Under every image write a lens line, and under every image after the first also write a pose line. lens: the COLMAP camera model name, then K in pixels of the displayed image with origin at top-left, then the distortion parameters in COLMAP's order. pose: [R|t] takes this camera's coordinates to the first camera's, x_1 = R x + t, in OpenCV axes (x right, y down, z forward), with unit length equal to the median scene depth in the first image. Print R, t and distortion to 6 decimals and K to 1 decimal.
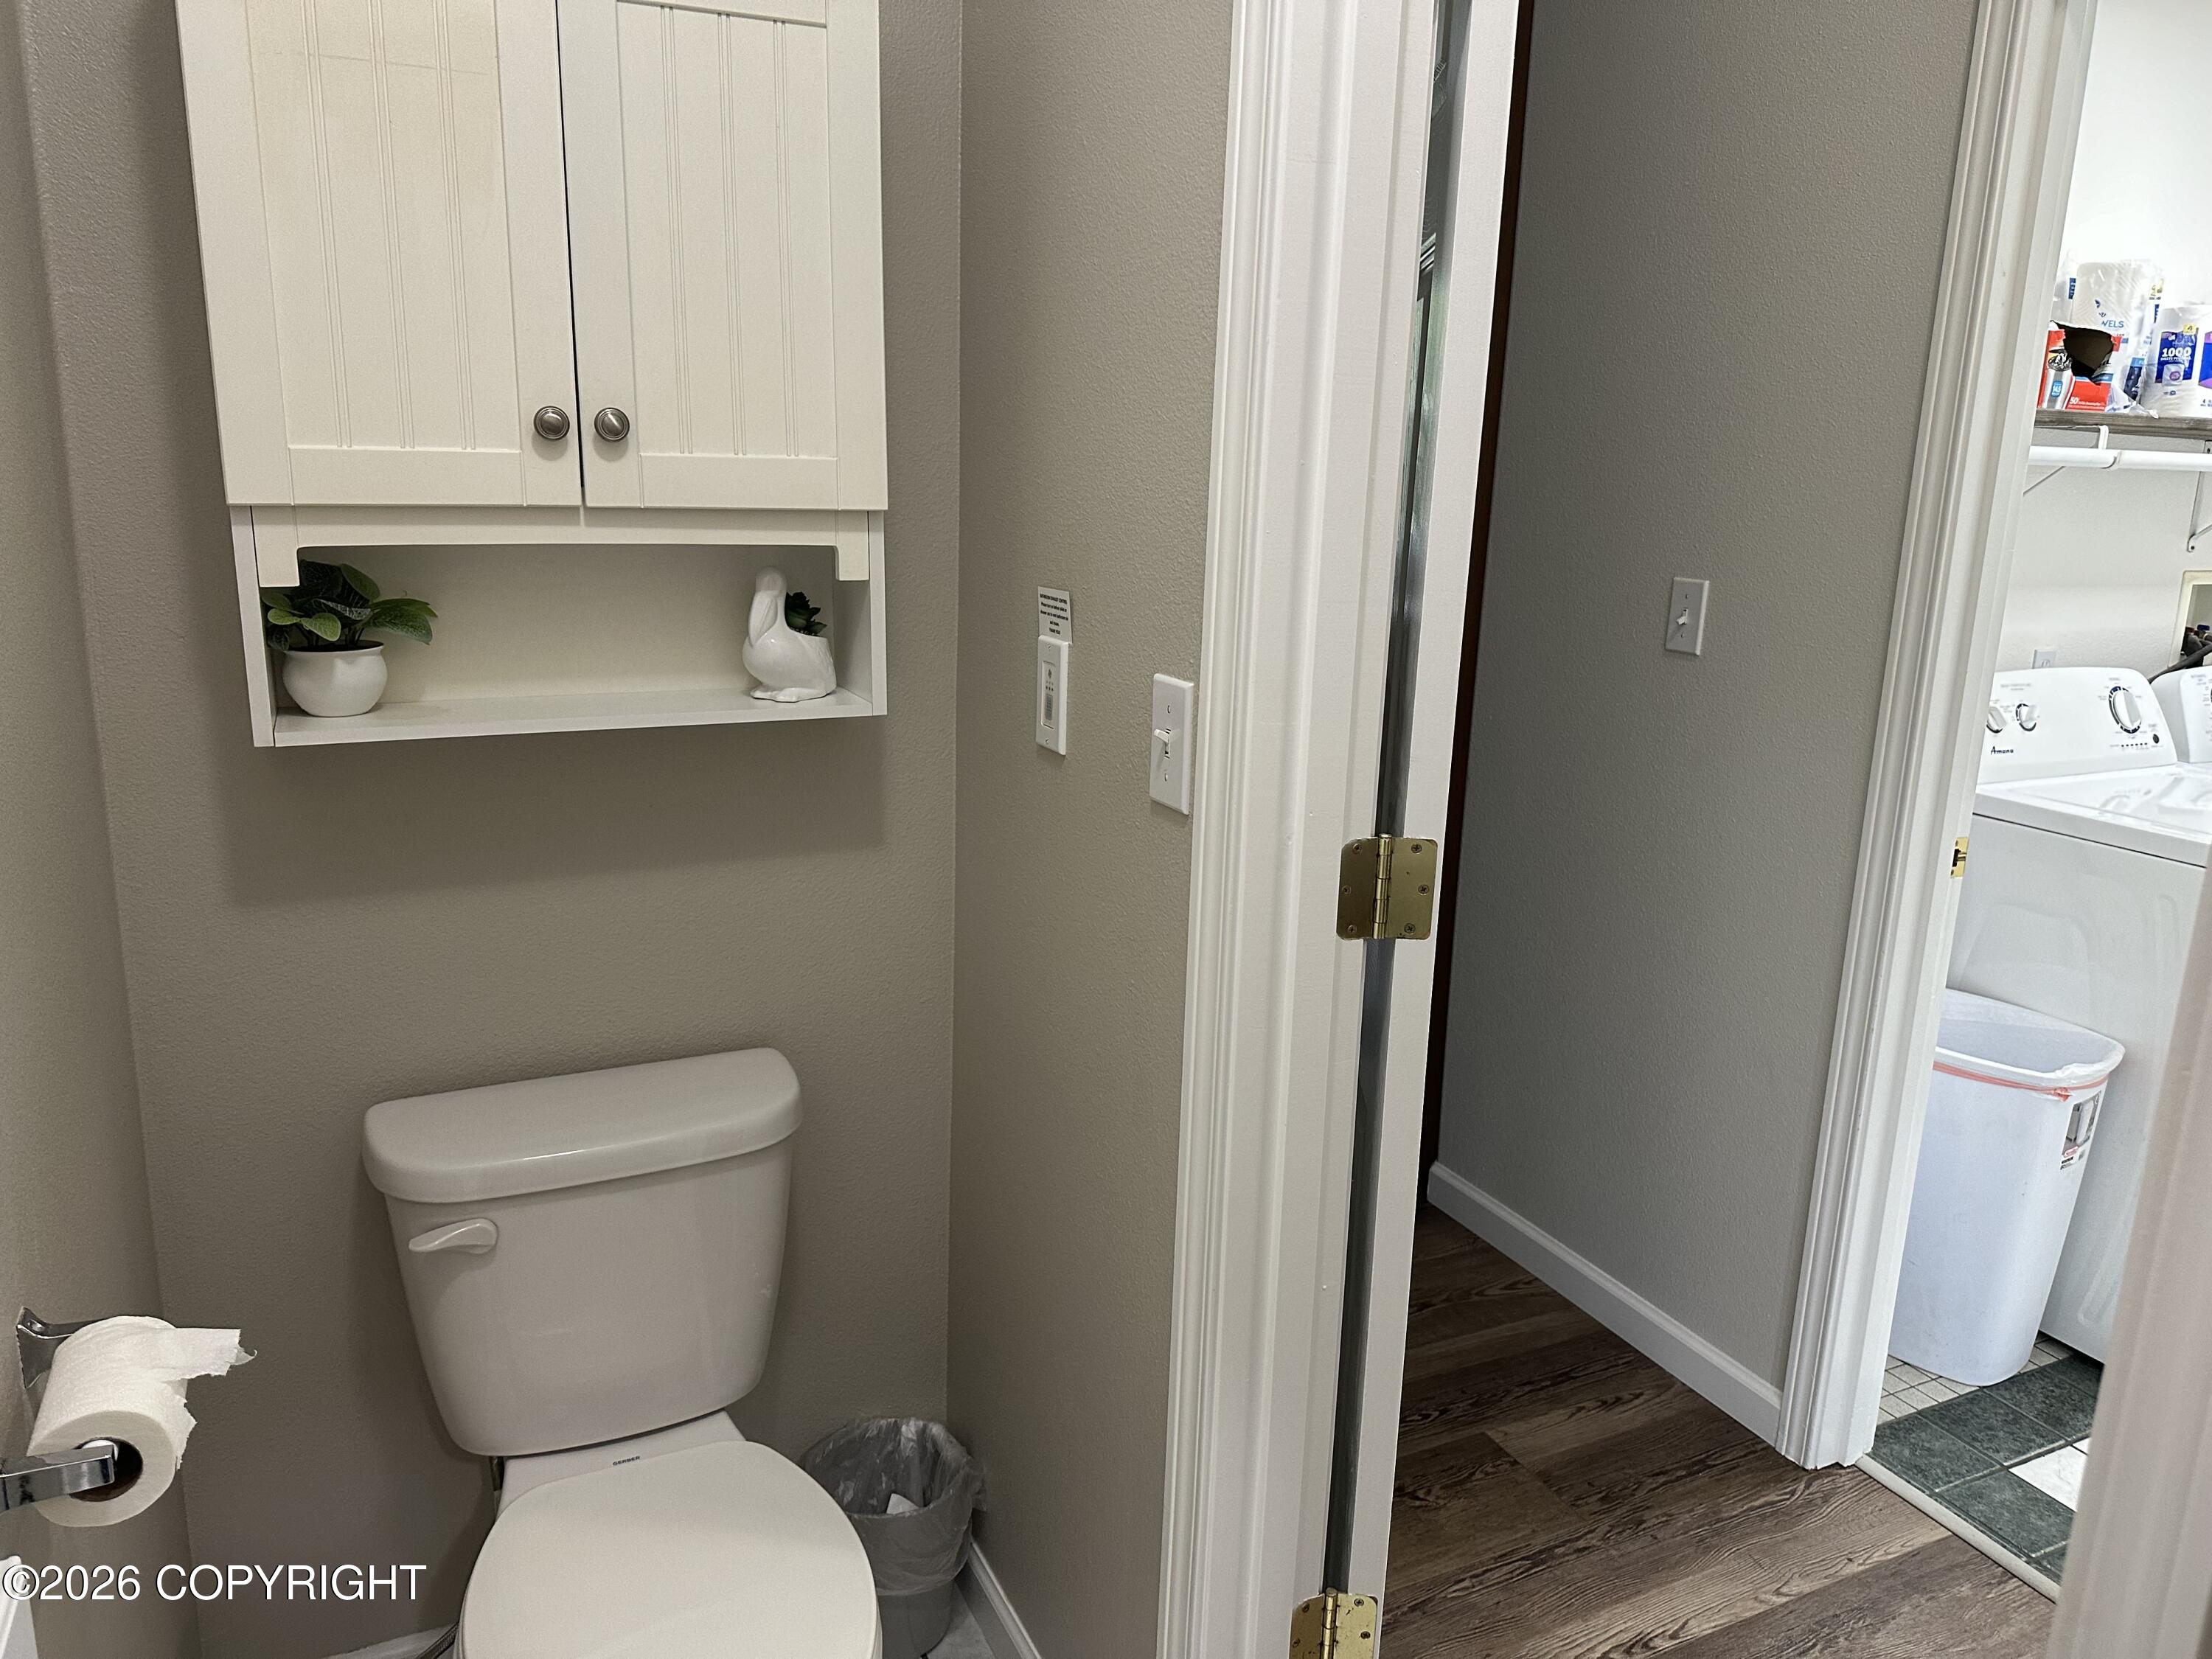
lens RADIAL K [[1578.3, 0, 1107.3], [0, 1578.3, 840.3], [0, 0, 1]] dist [0.073078, -0.095811]
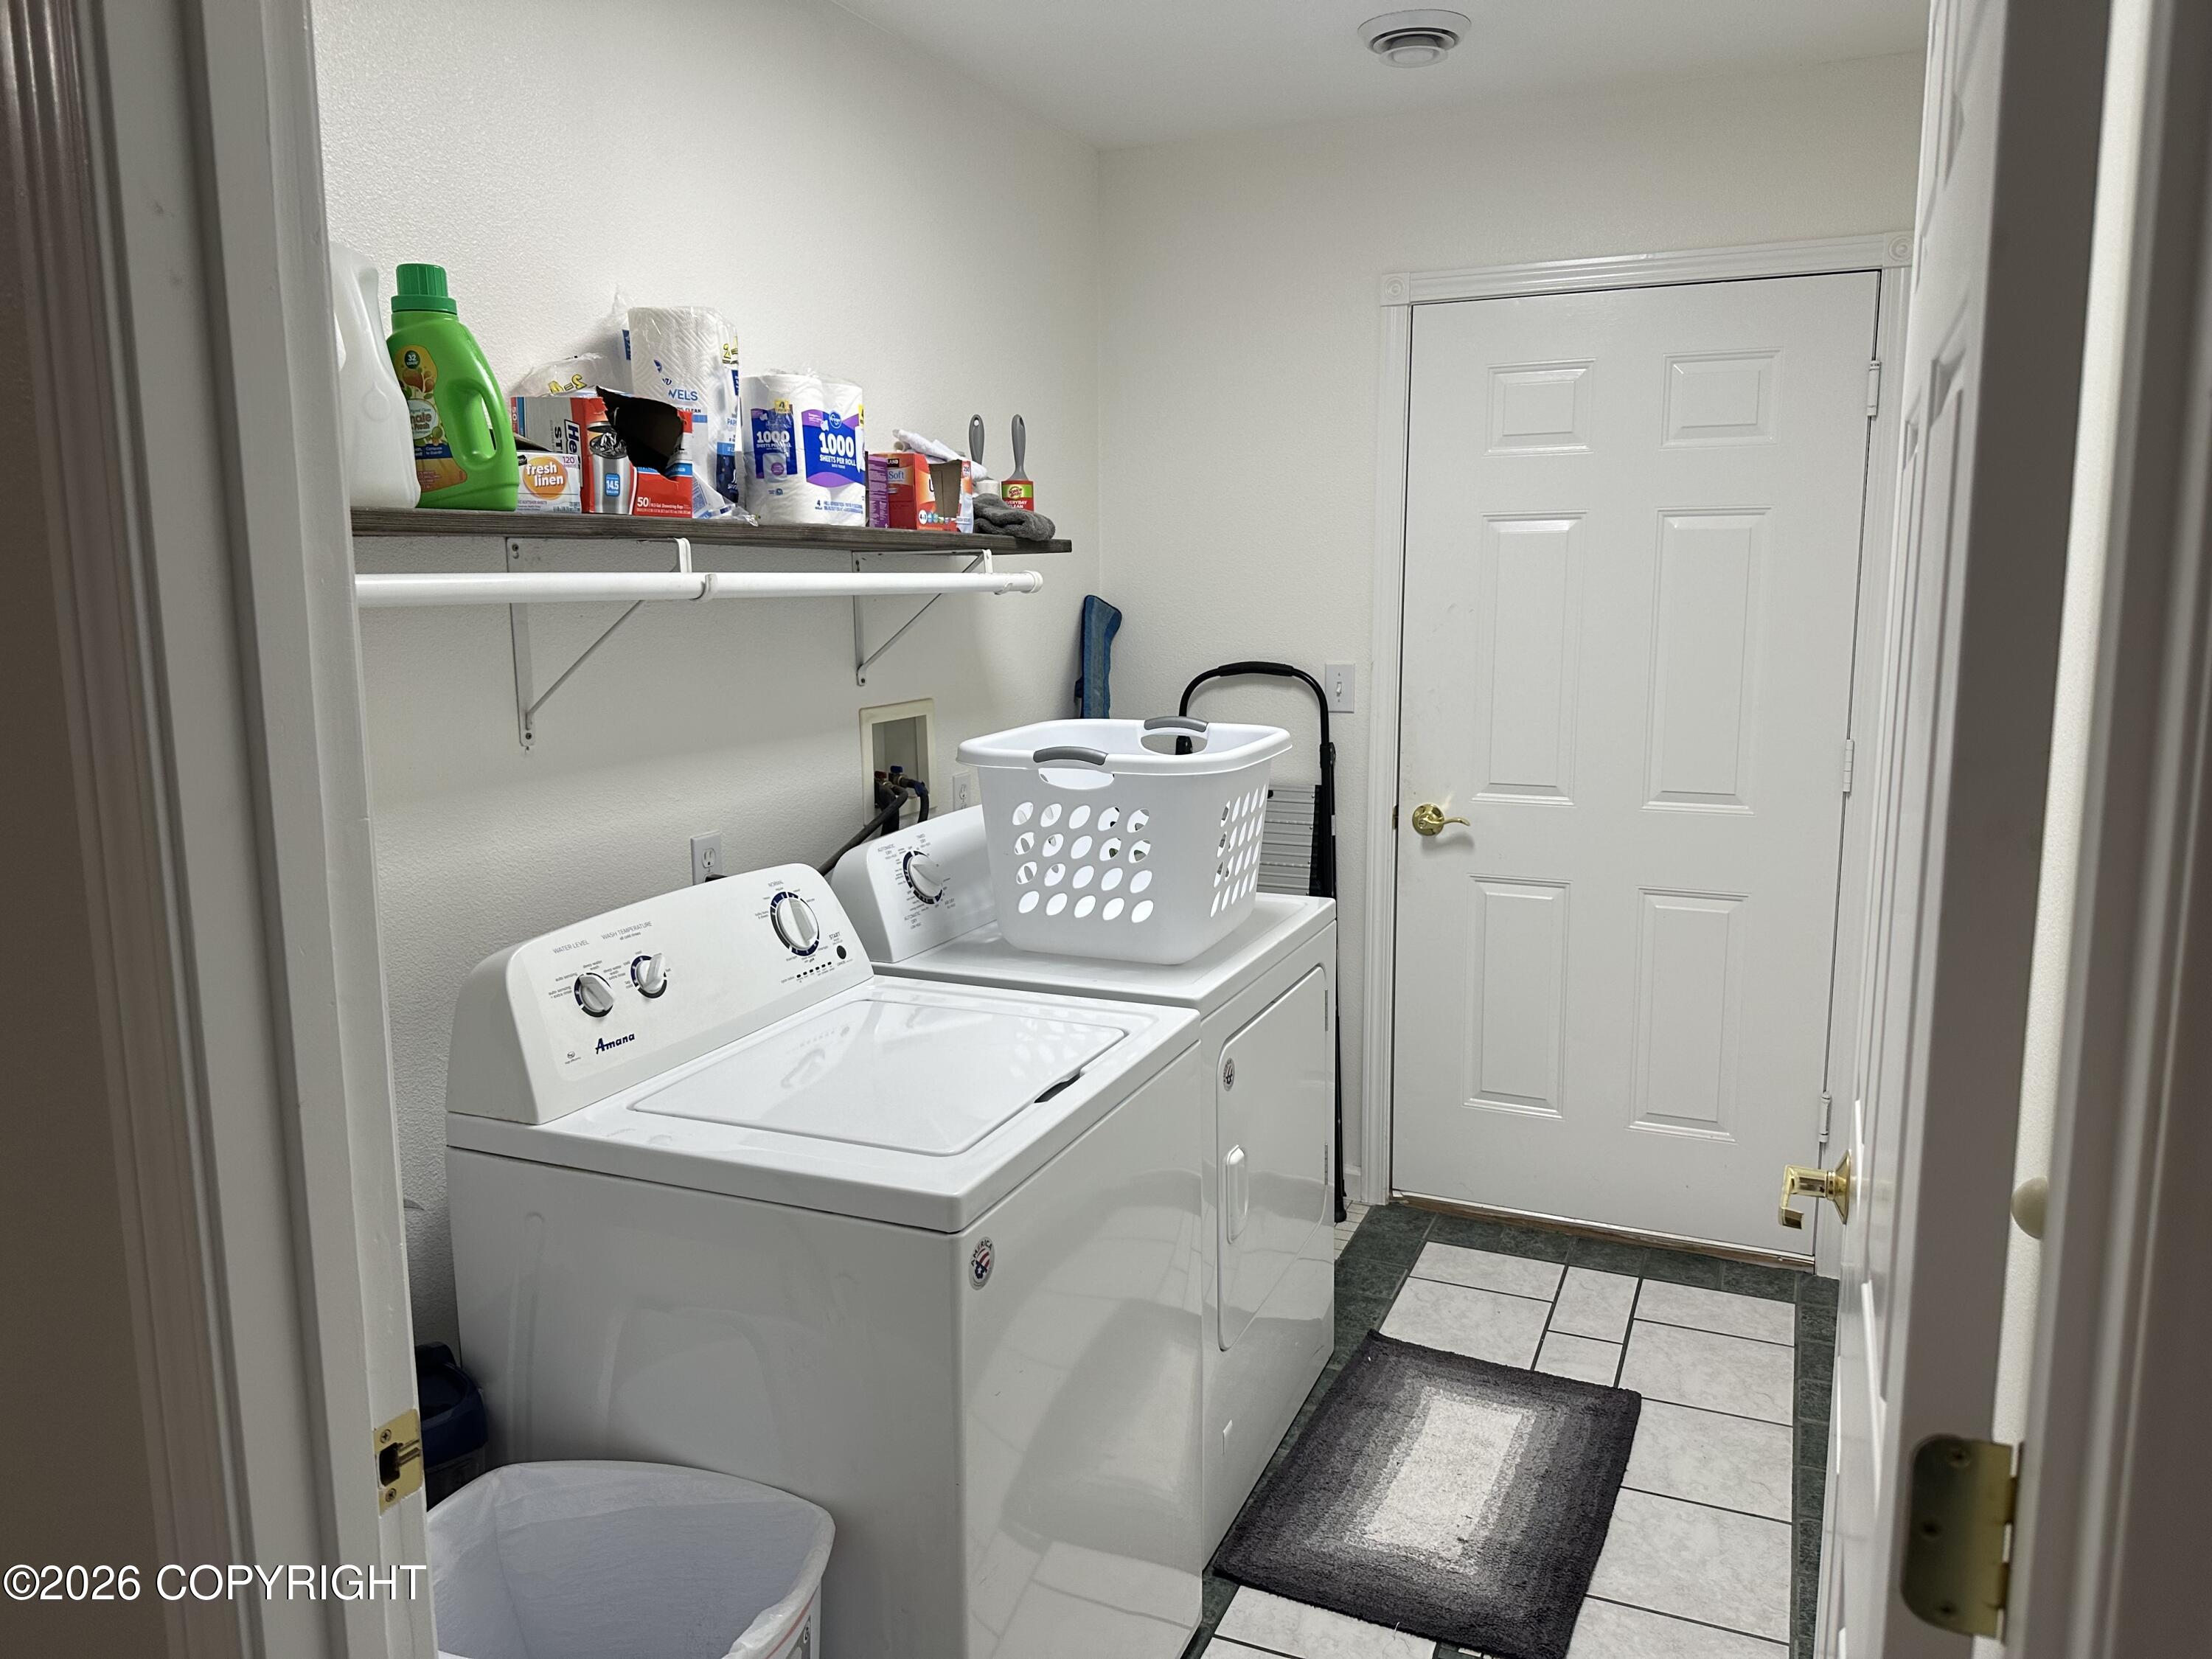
lens RADIAL K [[1578.3, 0, 1124.9], [0, 1578.3, 832.2], [0, 0, 1]] dist [0.073078, -0.095811]
pose [[0.761367, -0.132424, 0.634653, 0.303484], [0.176245, 0.984328, -0.006048, -0.092525], [-0.623905, 0.116459, 0.772774, 0.351810]]
